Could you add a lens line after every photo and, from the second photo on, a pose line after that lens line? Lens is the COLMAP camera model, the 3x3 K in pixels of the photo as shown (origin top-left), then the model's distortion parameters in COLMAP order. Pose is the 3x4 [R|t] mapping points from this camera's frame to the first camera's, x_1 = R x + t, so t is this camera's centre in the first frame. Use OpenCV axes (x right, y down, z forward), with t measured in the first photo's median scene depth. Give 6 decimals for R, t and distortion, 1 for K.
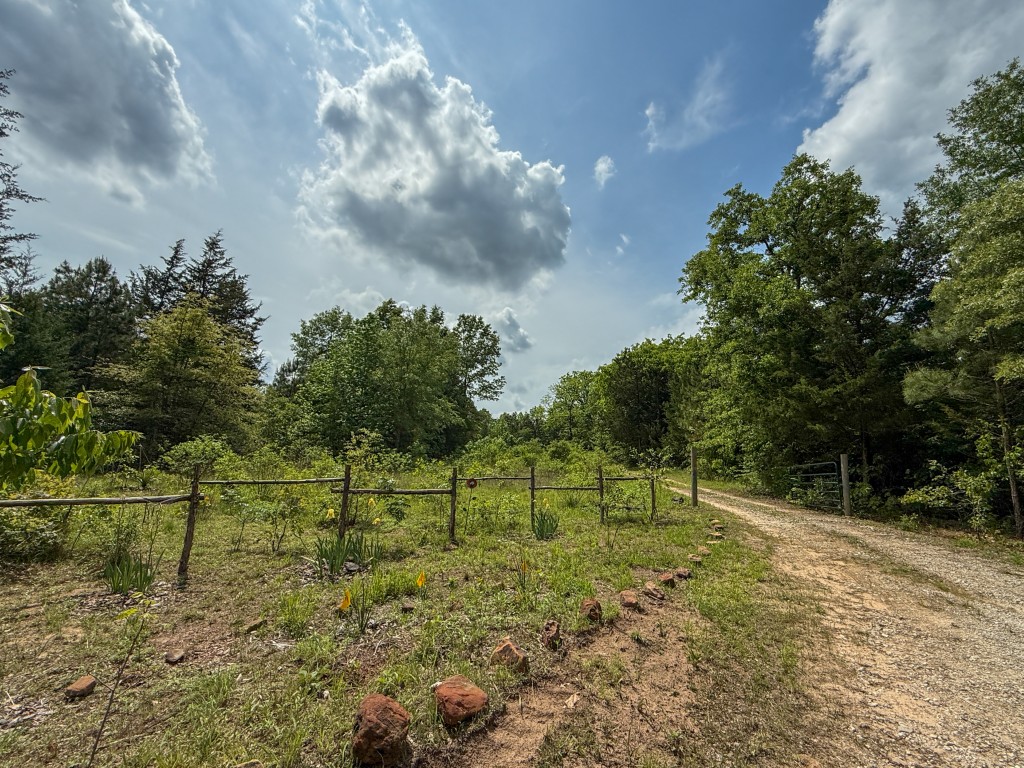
lens RADIAL K [[415.7, 0, 519.7], [0, 415.7, 391.3], [0, 0, 1]] dist [0.001110, 0.000008]
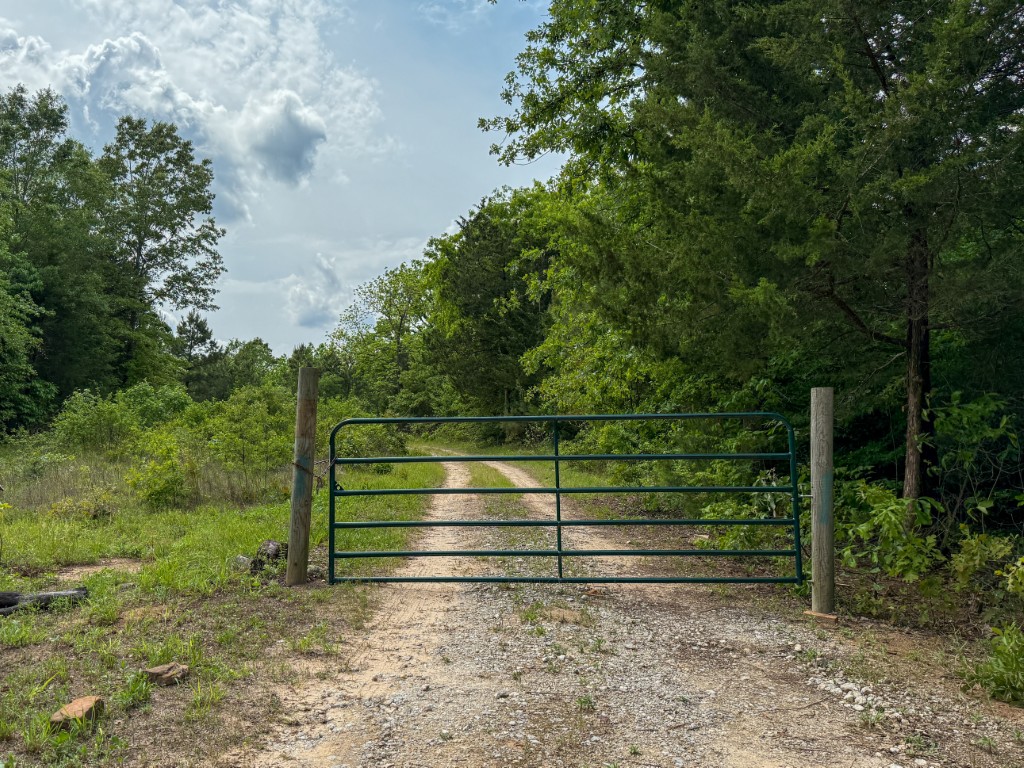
lens RADIAL K [[720.5, 0, 507.7], [0, 720.5, 382.1], [0, 0, 1]] dist [0.040851, -0.003095]
pose [[0.984183, -0.023607, 0.175576, 0.123332], [0.007578, 0.995785, 0.091407, 0.030195], [-0.176994, -0.088630, 0.980213, 0.141272]]
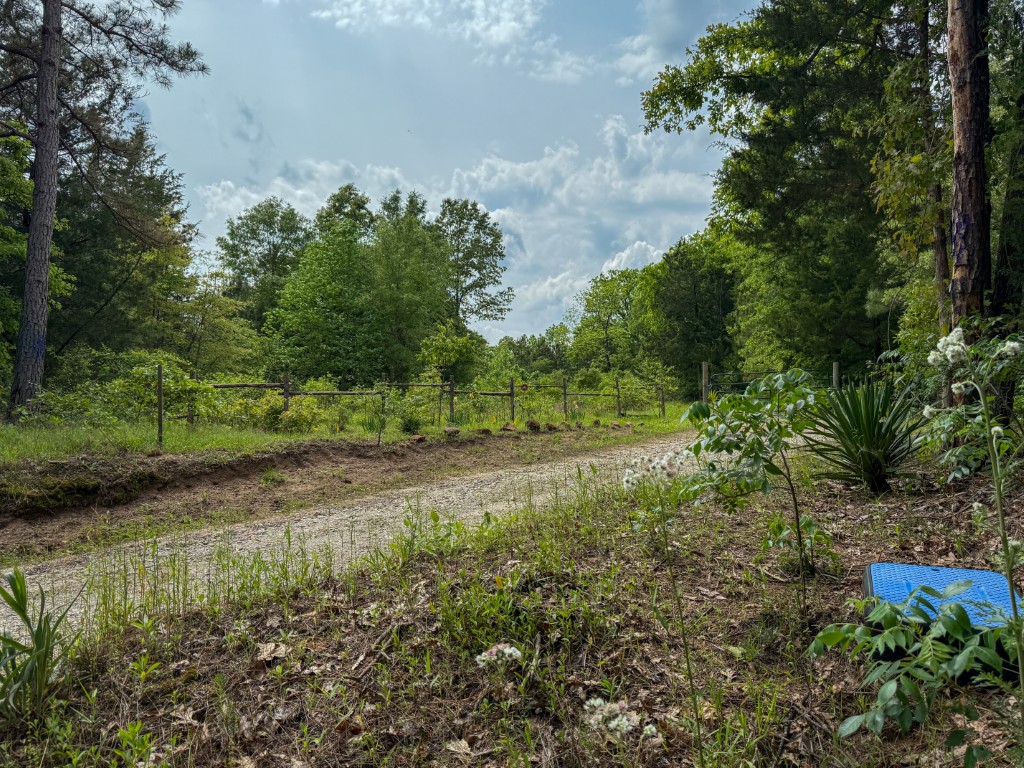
lens RADIAL K [[720.5, 0, 516.7], [0, 720.5, 387.7], [0, 0, 1]] dist [0.040851, -0.003095]
pose [[0.999137, -0.039158, -0.013879, -0.017139], [0.040573, 0.991540, 0.123294, -0.015061], [0.008933, -0.123750, 0.992273, -0.255374]]
